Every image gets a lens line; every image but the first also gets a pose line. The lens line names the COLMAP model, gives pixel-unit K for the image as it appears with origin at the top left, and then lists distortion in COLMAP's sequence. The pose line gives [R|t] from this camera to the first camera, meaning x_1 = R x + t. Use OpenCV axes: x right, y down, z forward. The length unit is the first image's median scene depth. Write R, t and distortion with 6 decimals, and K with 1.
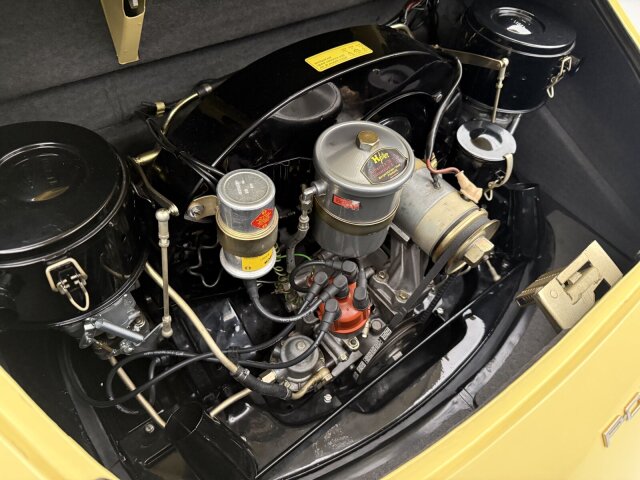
lens RADIAL K [[465.6, 0, 320.0], [0, 465.6, 240.0], [0, 0, 1]] dist [0.070827, -0.118136]
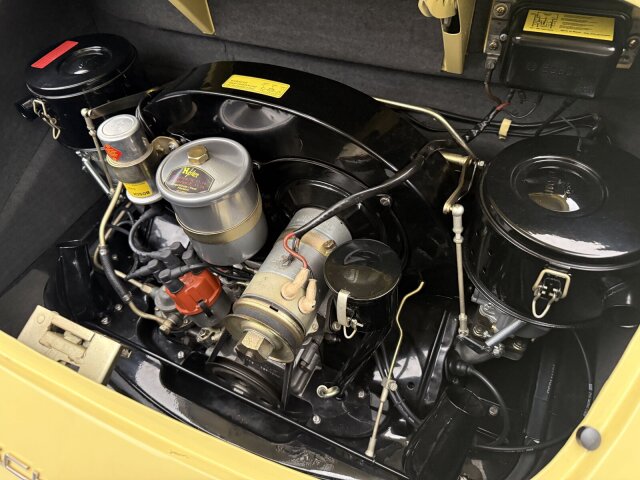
lens RADIAL K [[468.1, 0, 320.0], [0, 468.1, 240.0], [0, 0, 1]] dist [-0.003661, 0.001440]
pose [[0.398713, 0.596457, -0.696611, 0.948741], [-0.615467, 0.737163, 0.278909, -0.475951], [0.679873, 0.317536, 0.661017, 0.475775]]
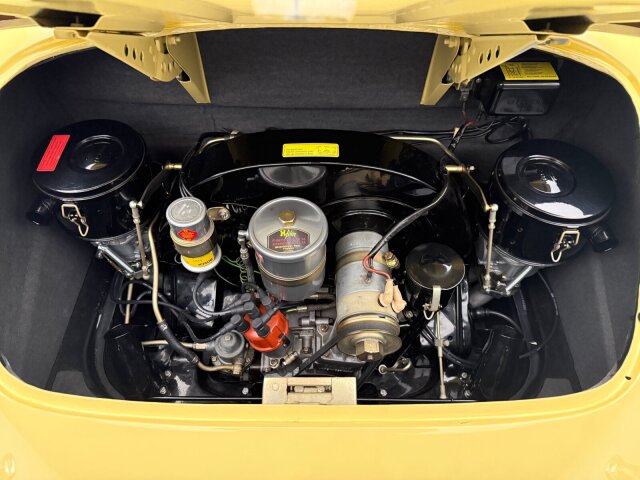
lens RADIAL K [[465.6, 0, 320.0], [0, 465.6, 240.0], [0, 0, 1]] dist [0.070827, -0.118136]
pose [[0.767196, 0.444279, -0.462630, 0.696262], [-0.446208, 0.887813, 0.112635, -0.301923], [0.460770, 0.120016, 0.879367, -0.068699]]
